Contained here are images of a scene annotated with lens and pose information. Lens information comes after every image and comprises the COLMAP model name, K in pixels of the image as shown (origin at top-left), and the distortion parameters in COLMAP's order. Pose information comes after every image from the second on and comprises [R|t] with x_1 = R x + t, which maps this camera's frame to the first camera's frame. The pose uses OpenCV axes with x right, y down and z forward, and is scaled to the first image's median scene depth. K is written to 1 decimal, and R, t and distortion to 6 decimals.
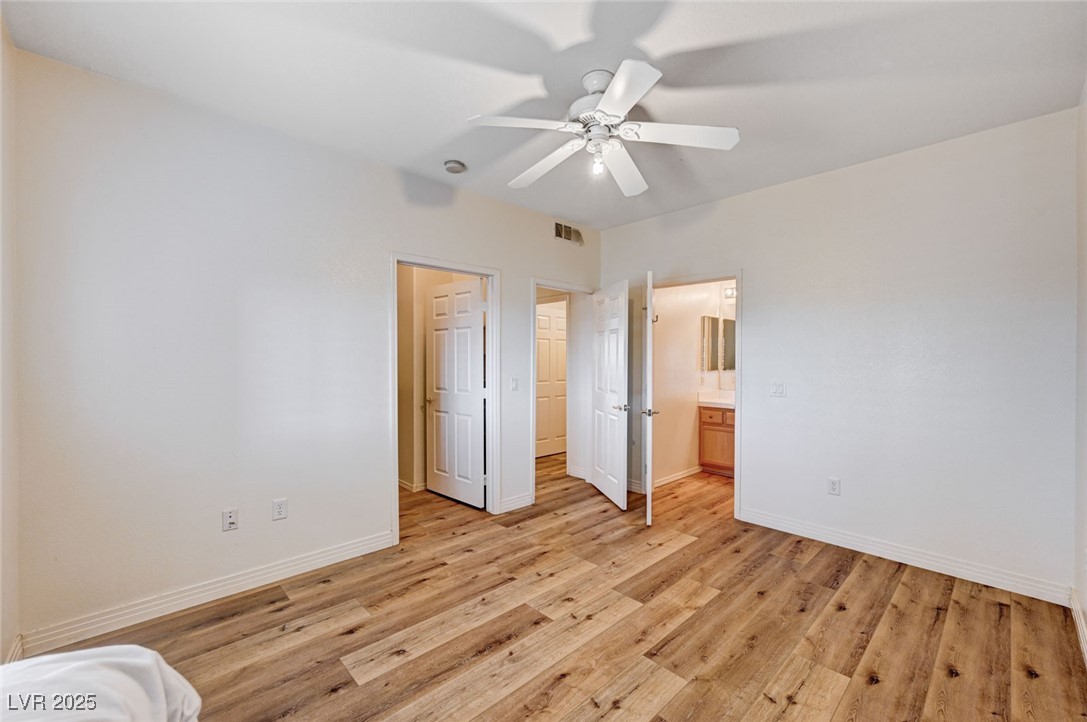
lens RADIAL K [[441.0, 0, 553.7], [0, 441.0, 365.2], [0, 0, 1]] dist [0.001053, 0.000270]
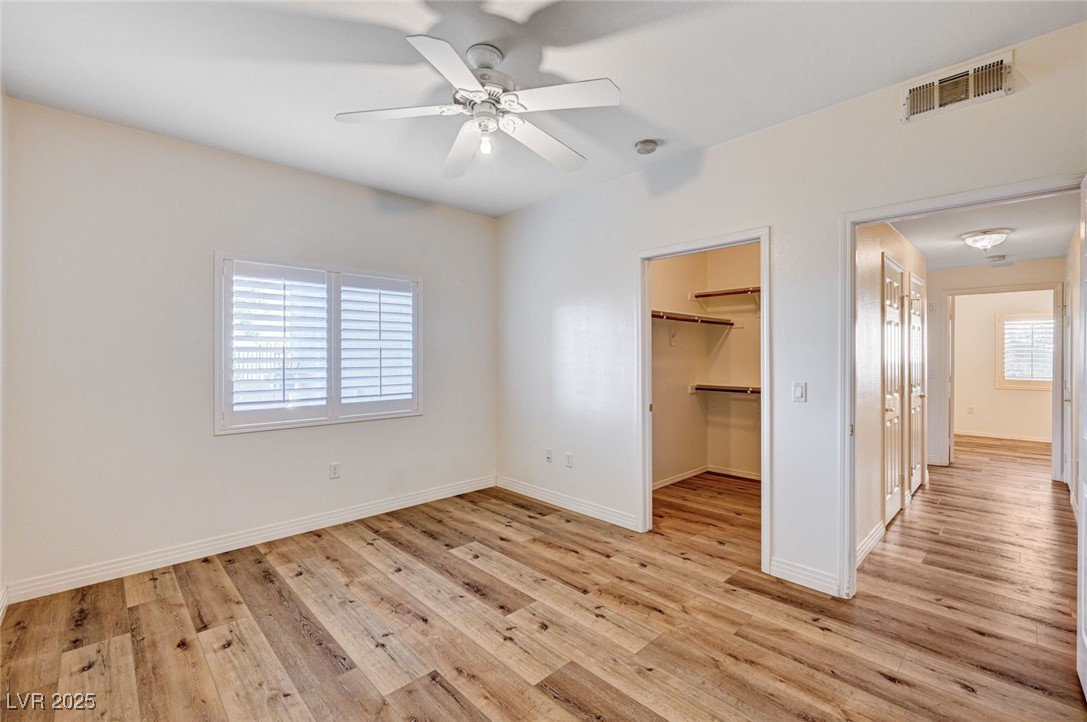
lens RADIAL K [[457.9, 0, 524.6], [0, 457.9, 353.2], [0, 0, 1]] dist [-0.002652, 0.002308]
pose [[-0.007766, -0.002958, -0.999965, 0.933558], [-0.013575, 0.999904, -0.002852, -0.008091], [0.999878, 0.013552, -0.007805, 0.949567]]
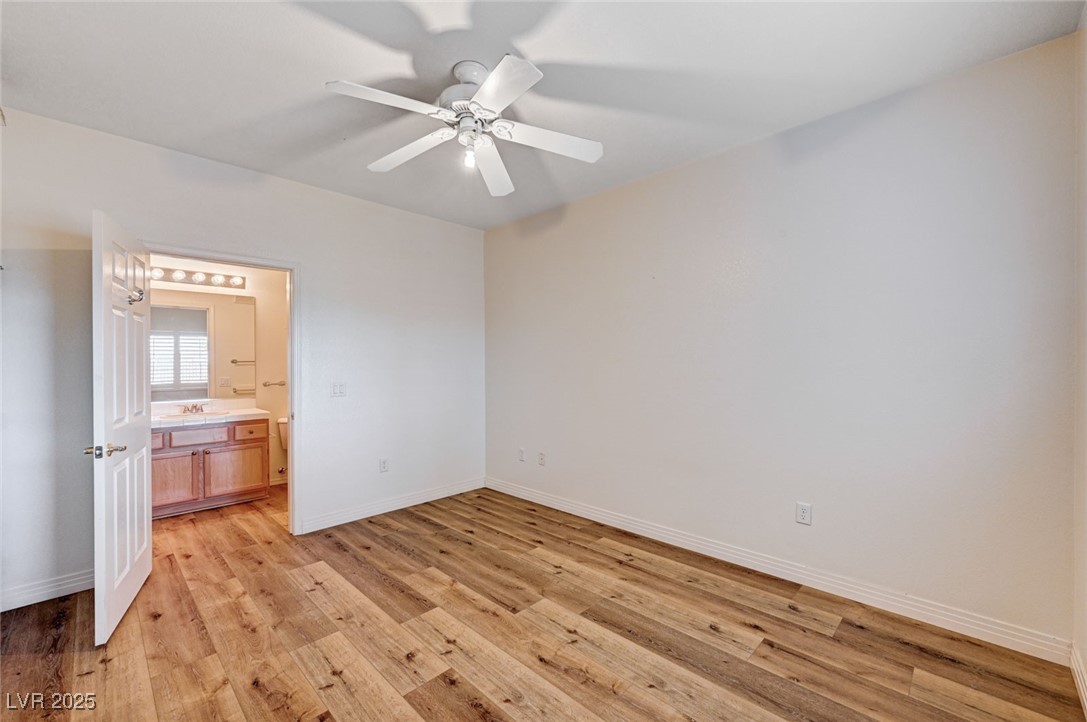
lens RADIAL K [[457.9, 0, 526.5], [0, 457.9, 370.2], [0, 0, 1]] dist [-0.002652, 0.002308]
pose [[-0.017456, -0.019152, 0.999664, -0.786711], [0.022711, 0.999551, 0.019546, -0.003302], [-0.999590, 0.023044, -0.017013, 0.779715]]
